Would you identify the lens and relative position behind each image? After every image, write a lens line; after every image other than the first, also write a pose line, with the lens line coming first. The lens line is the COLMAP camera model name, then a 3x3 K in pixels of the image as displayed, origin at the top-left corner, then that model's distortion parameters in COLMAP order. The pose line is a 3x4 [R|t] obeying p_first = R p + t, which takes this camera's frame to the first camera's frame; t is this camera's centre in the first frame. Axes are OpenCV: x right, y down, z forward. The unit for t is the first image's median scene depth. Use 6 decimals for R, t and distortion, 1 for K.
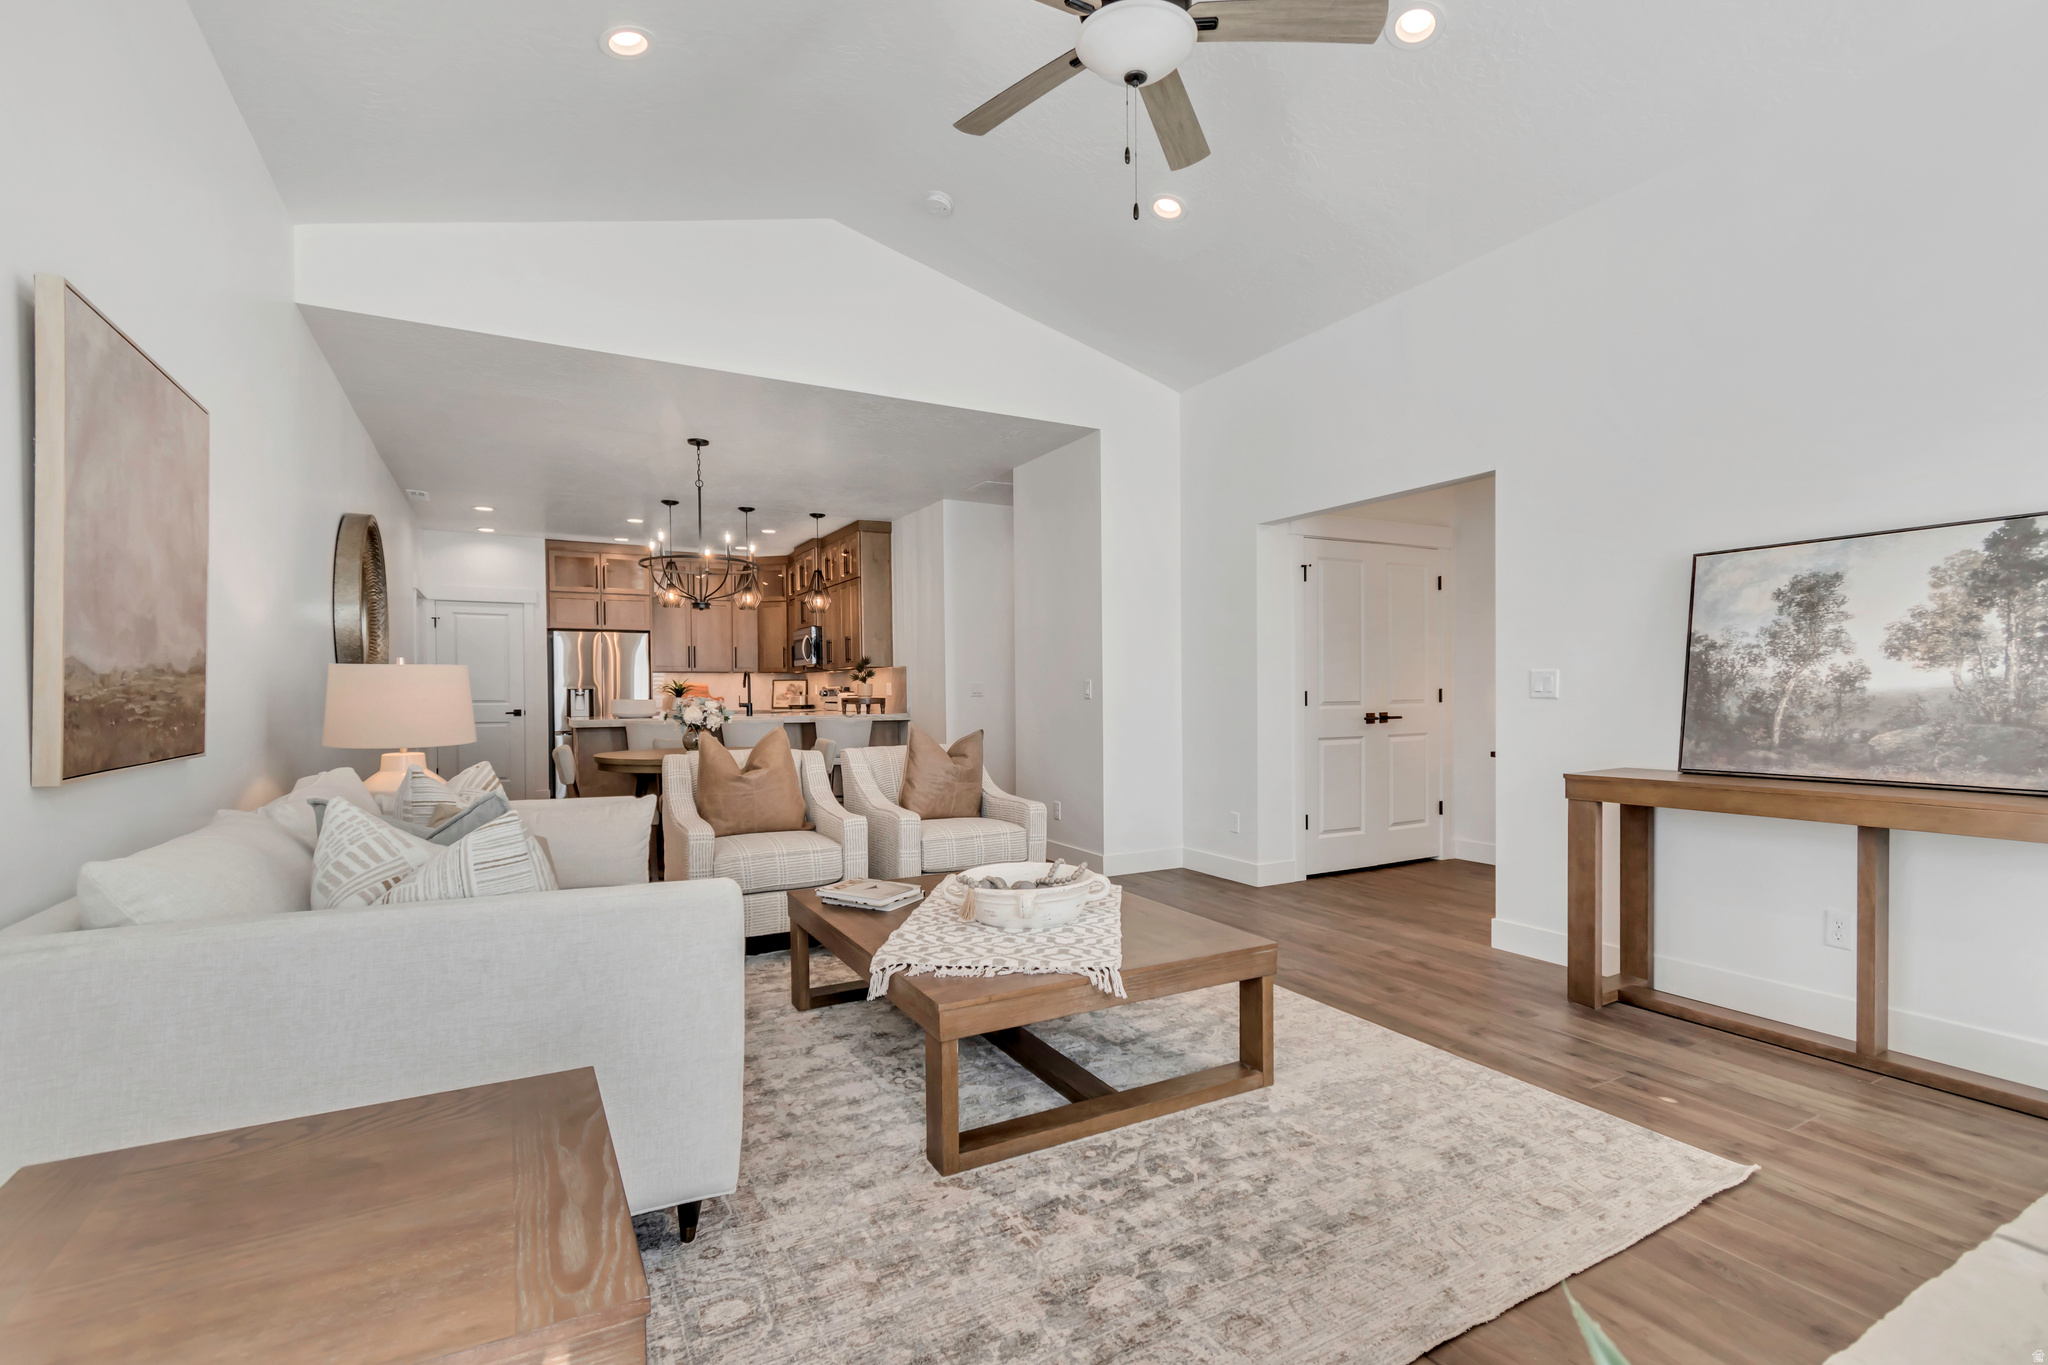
lens RADIAL K [[914.9, 0, 1040.8], [0, 914.9, 692.2], [0, 0, 1]] dist [0.004457, -0.000380]
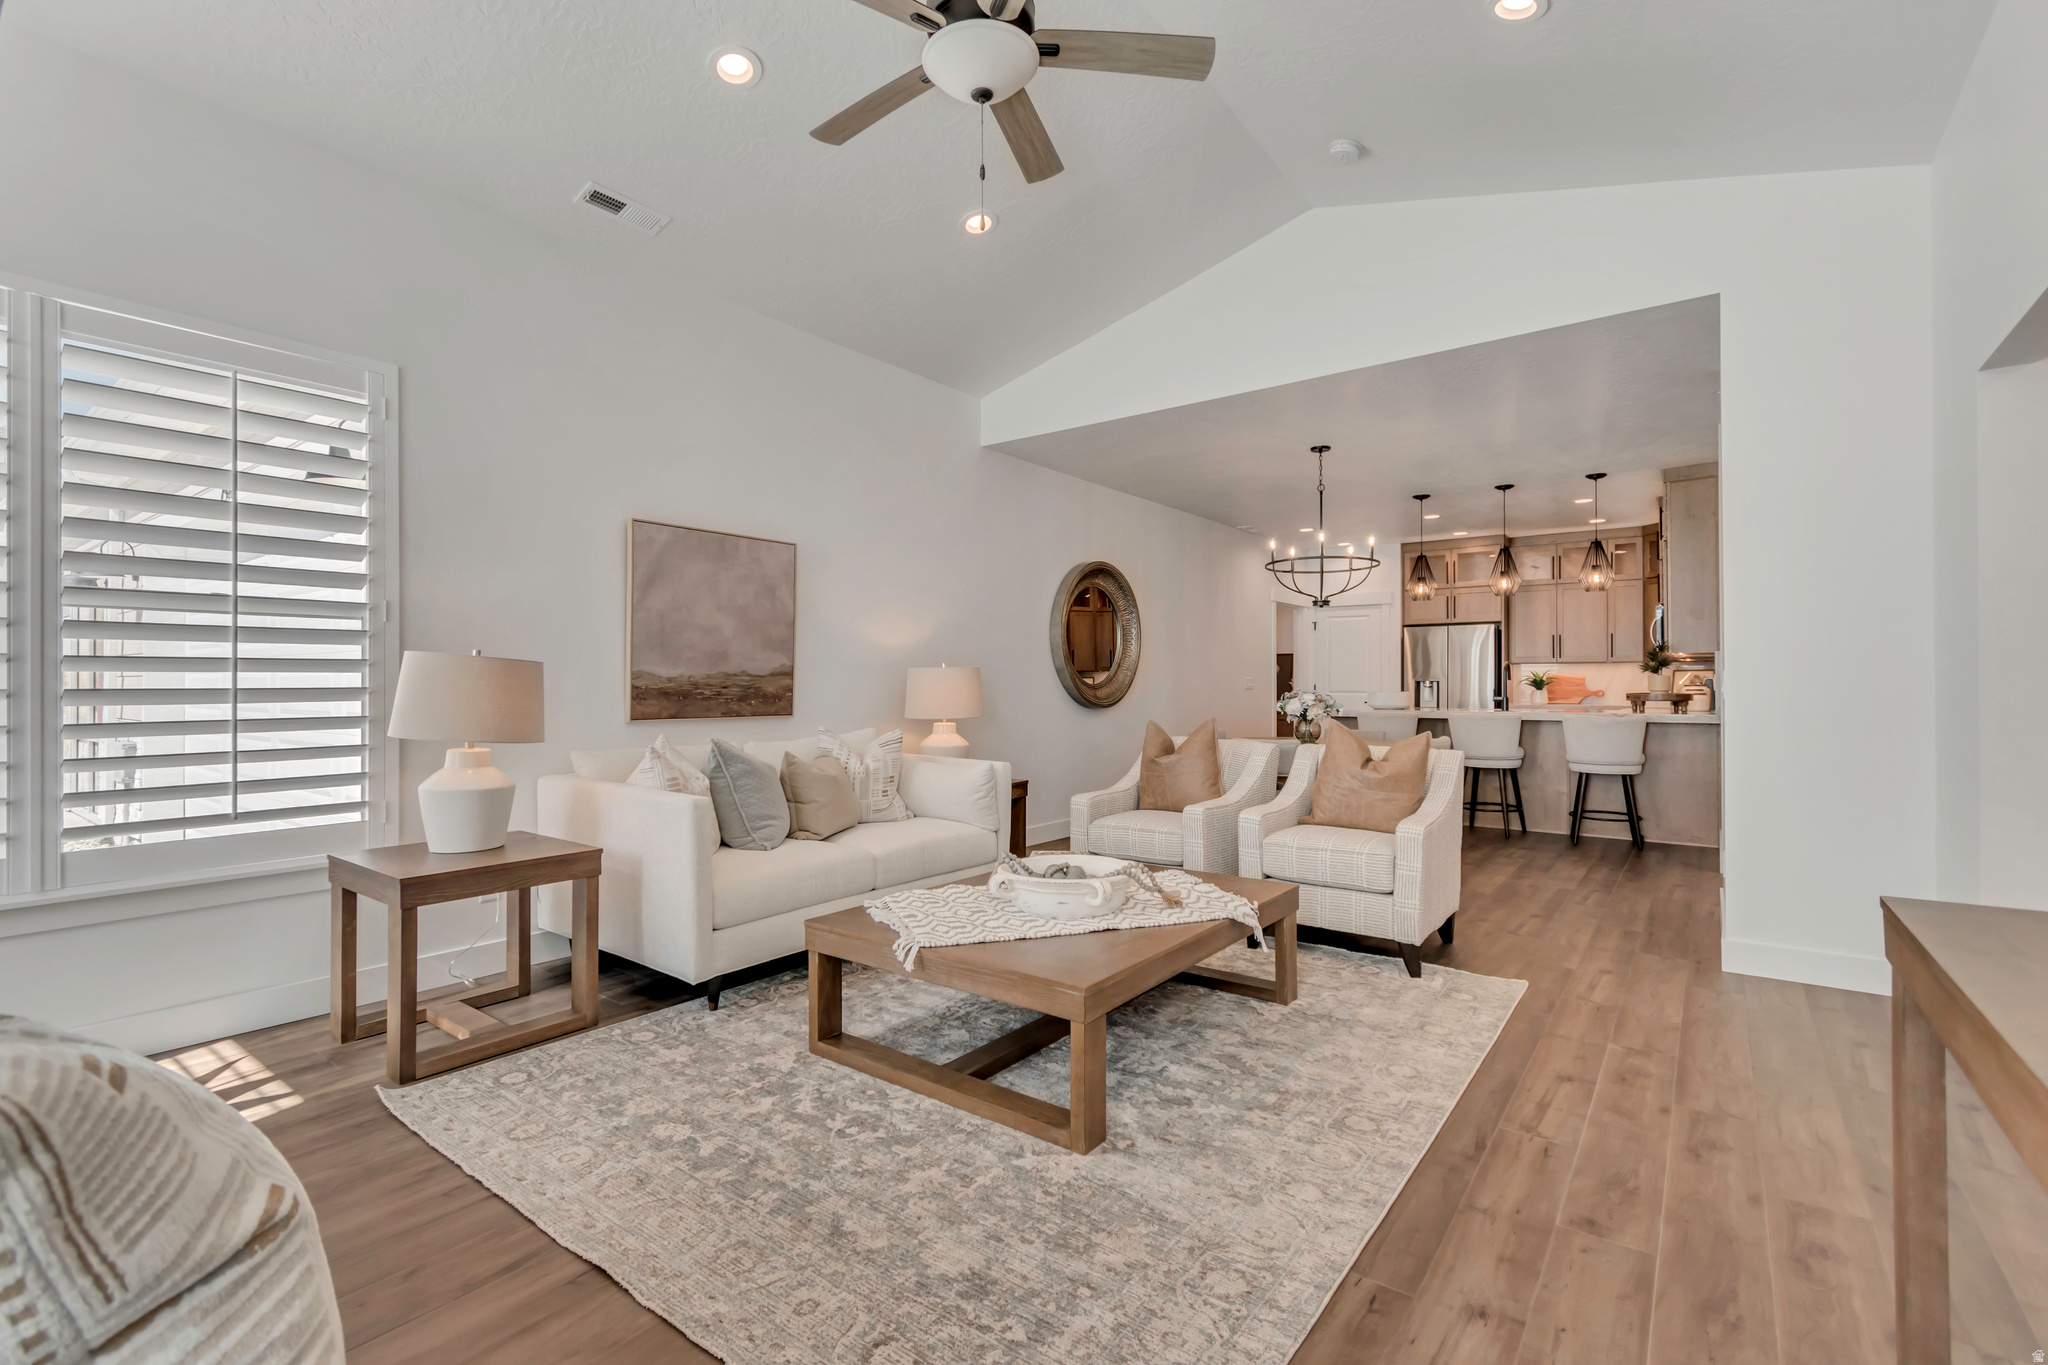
lens RADIAL K [[914.9, 0, 1039.9], [0, 914.9, 663.3], [0, 0, 1]] dist [0.004457, -0.000380]
pose [[0.410424, -0.015674, -0.911760, 0.866231], [-0.003437, 0.999819, -0.018735, -0.008397], [0.911888, 0.010823, 0.410296, 0.521130]]
